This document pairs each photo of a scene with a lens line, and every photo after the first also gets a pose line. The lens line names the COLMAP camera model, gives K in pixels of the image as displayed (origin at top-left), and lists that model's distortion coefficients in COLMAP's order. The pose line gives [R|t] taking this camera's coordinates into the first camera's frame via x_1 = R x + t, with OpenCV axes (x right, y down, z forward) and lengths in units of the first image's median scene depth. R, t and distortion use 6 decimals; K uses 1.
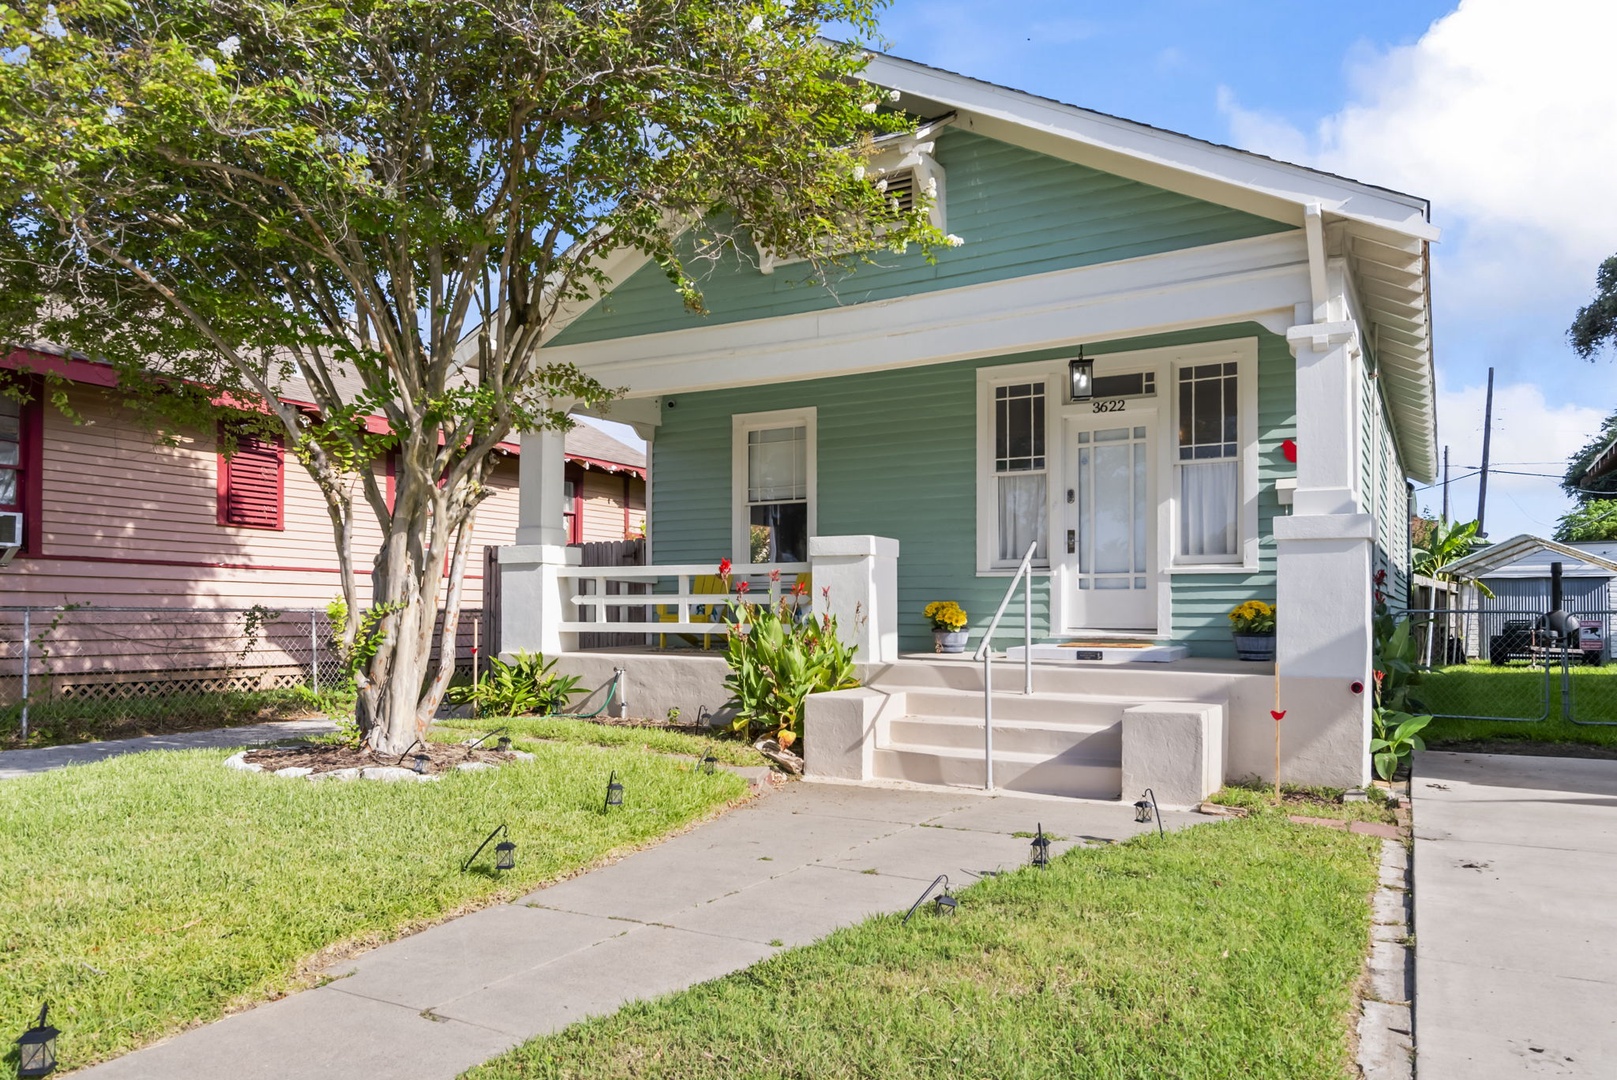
lens RADIAL K [[1127.4, 0, 798.9], [0, 1127.4, 605.6], [0, 0, 1]] dist [0.011614, -0.000936]
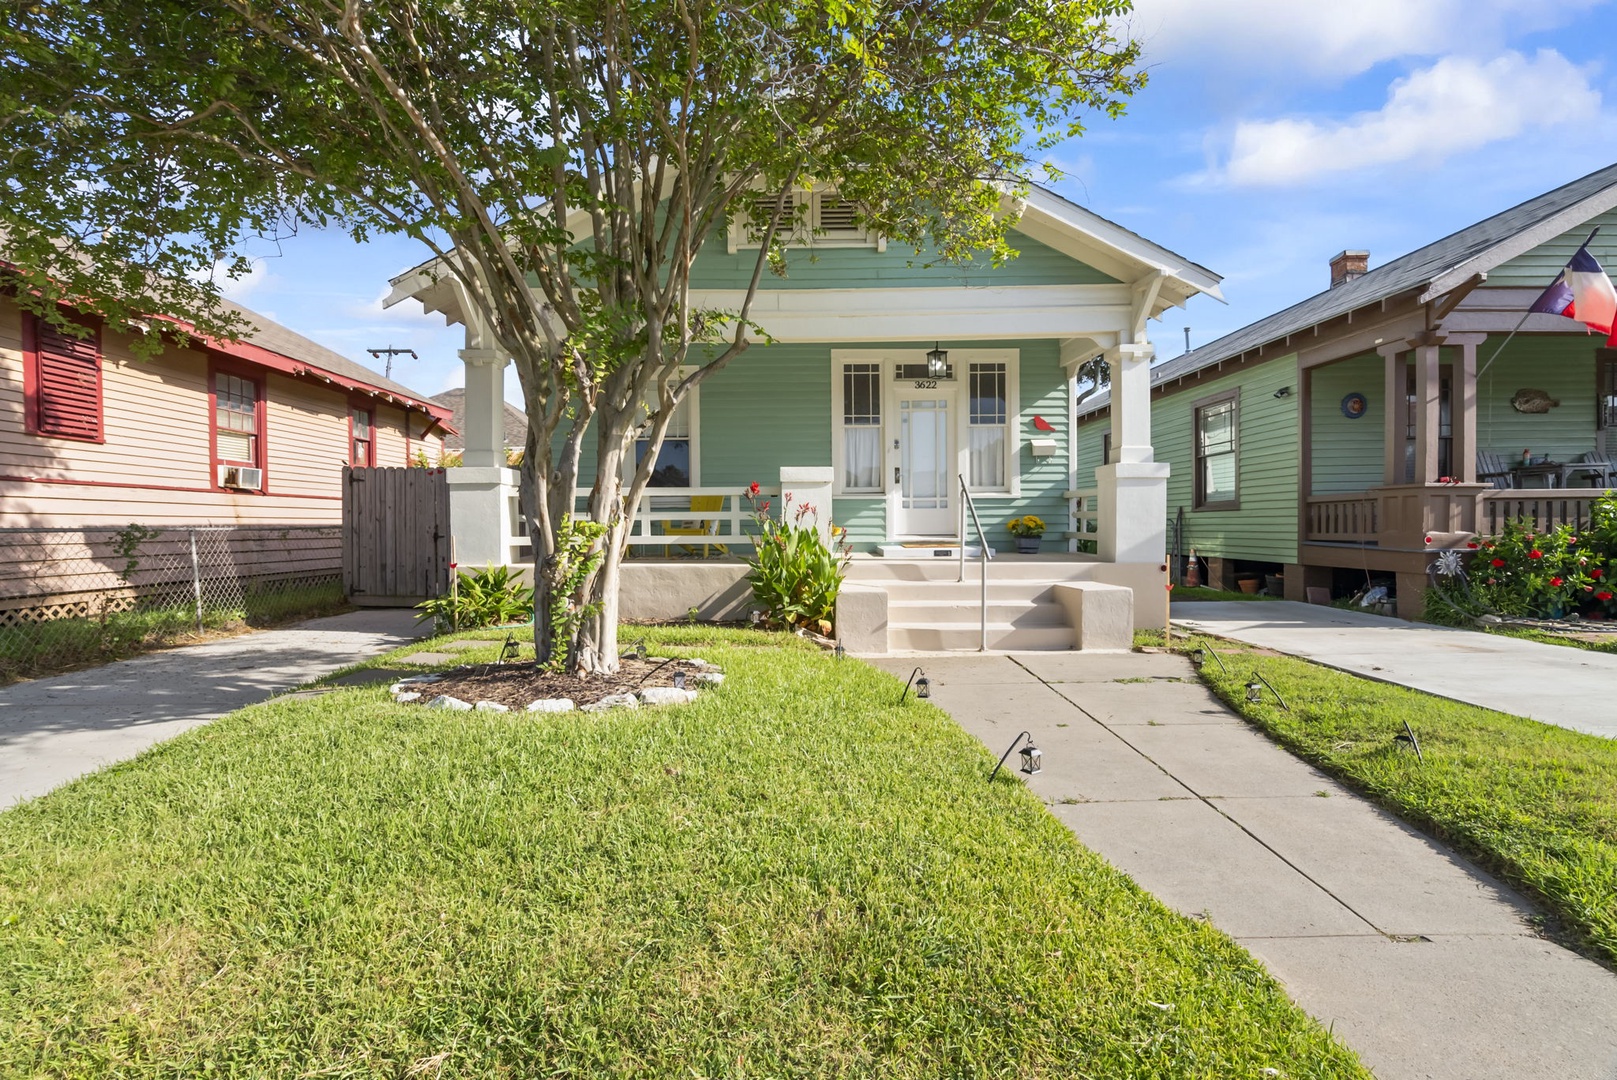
lens RADIAL K [[747.1, 0, 807.5], [0, 747.1, 535.6], [0, 0, 1]] dist [-0.009292, 0.006504]
pose [[0.860619, -0.015902, 0.509002, -0.352424], [0.005253, 0.999736, 0.022353, -0.001340], [-0.509223, -0.016563, 0.860475, 0.227842]]
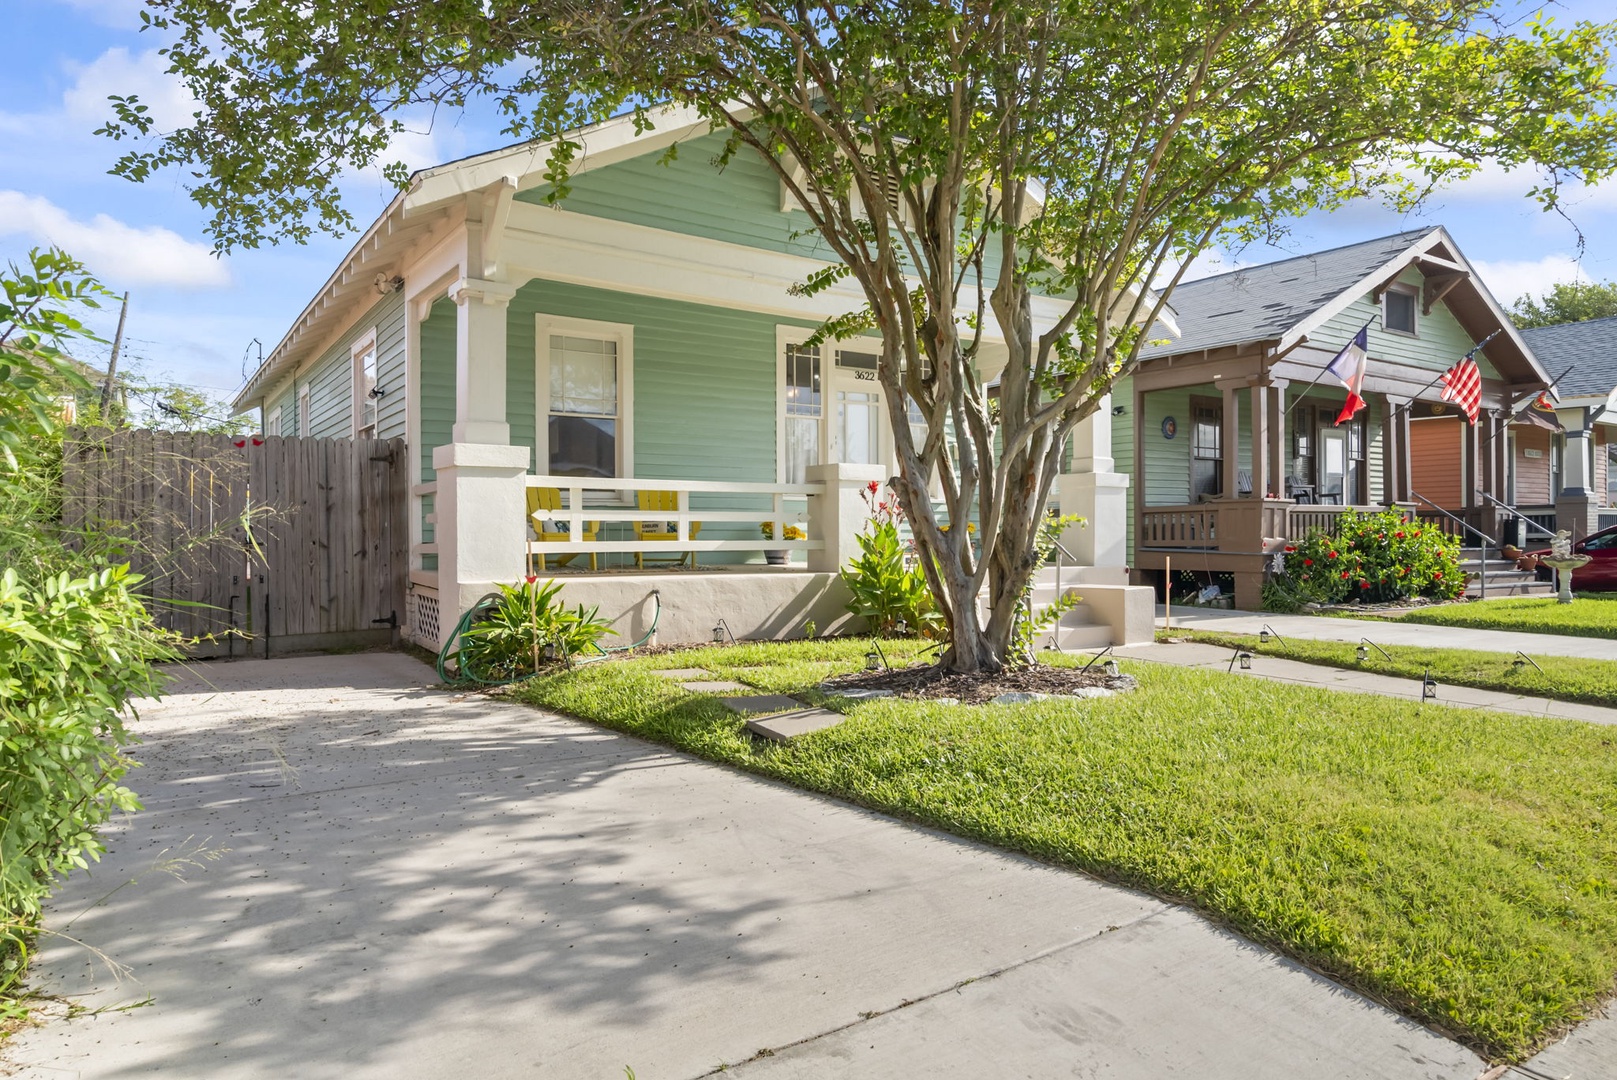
lens RADIAL K [[1026.3, 0, 811.5], [0, 1026.3, 538.6], [0, 0, 1]] dist [-0.006795, -0.000329]
pose [[0.448436, -0.009416, 0.893766, -0.674936], [-0.005848, 0.999892, 0.013468, 0.000800], [-0.893796, -0.011266, 0.448332, 0.408823]]
